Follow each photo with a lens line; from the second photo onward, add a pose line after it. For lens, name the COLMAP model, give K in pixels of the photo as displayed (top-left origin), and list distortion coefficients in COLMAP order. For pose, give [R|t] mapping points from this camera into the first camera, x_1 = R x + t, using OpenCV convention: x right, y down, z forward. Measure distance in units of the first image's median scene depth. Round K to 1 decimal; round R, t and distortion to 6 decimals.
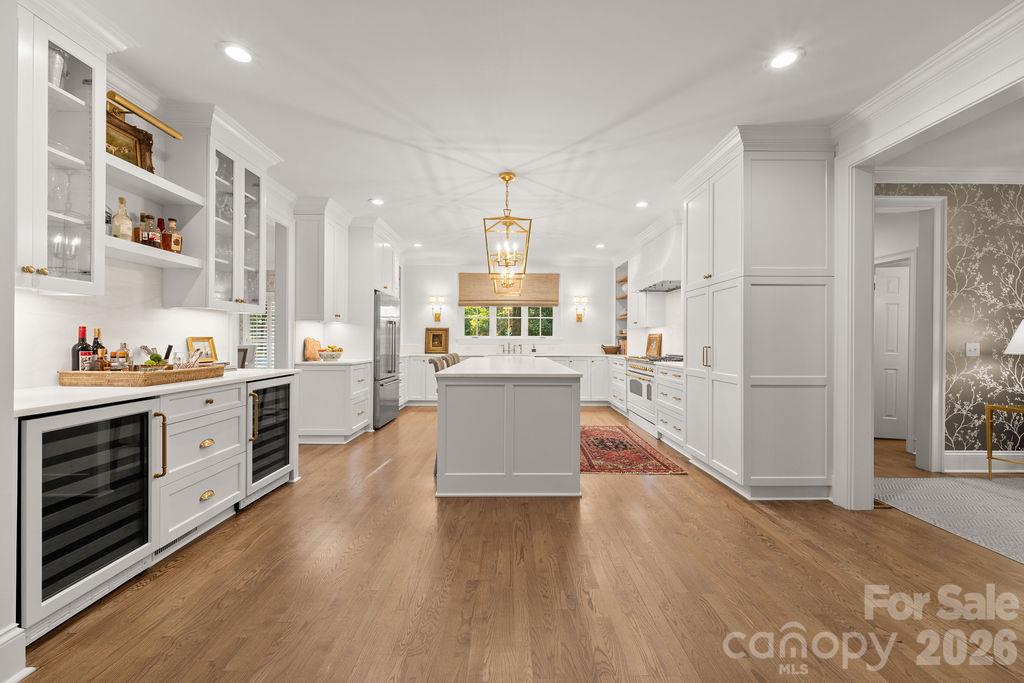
lens RADIAL K [[424.6, 0, 516.9], [0, 424.6, 340.4], [0, 0, 1]] dist [0.000817, -0.000250]
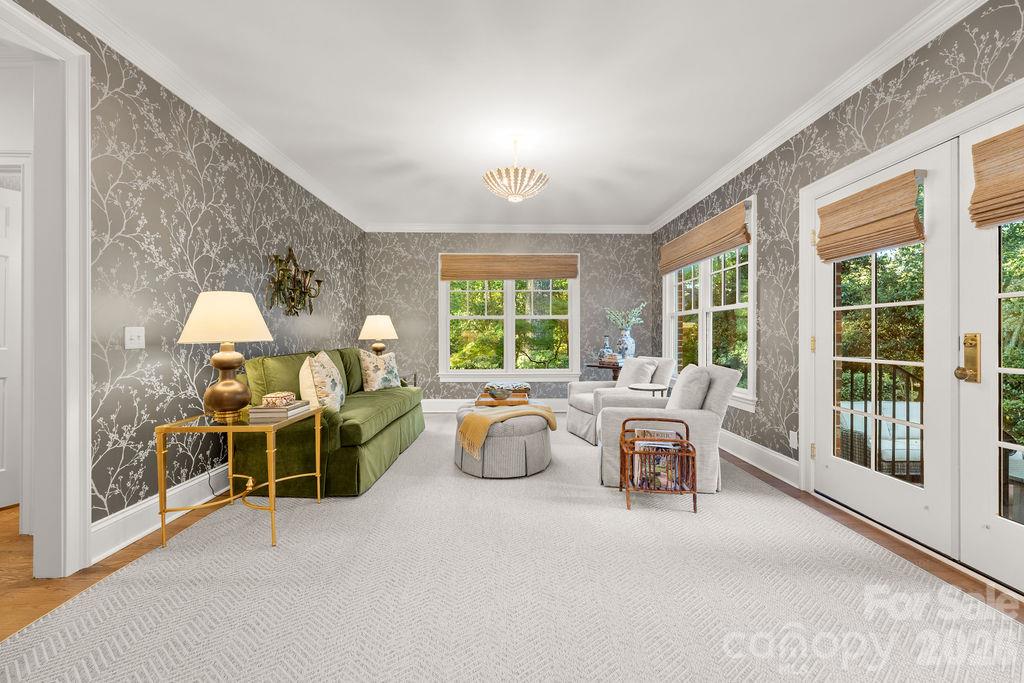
lens RADIAL K [[424.6, 0, 516.7], [0, 424.6, 338.7], [0, 0, 1]] dist [0.000817, -0.000250]
pose [[-0.013047, -0.008665, 0.999877, 0.457581], [0.003301, 0.999957, 0.008709, 0.020012], [-0.999909, 0.003414, -0.013018, 0.461120]]
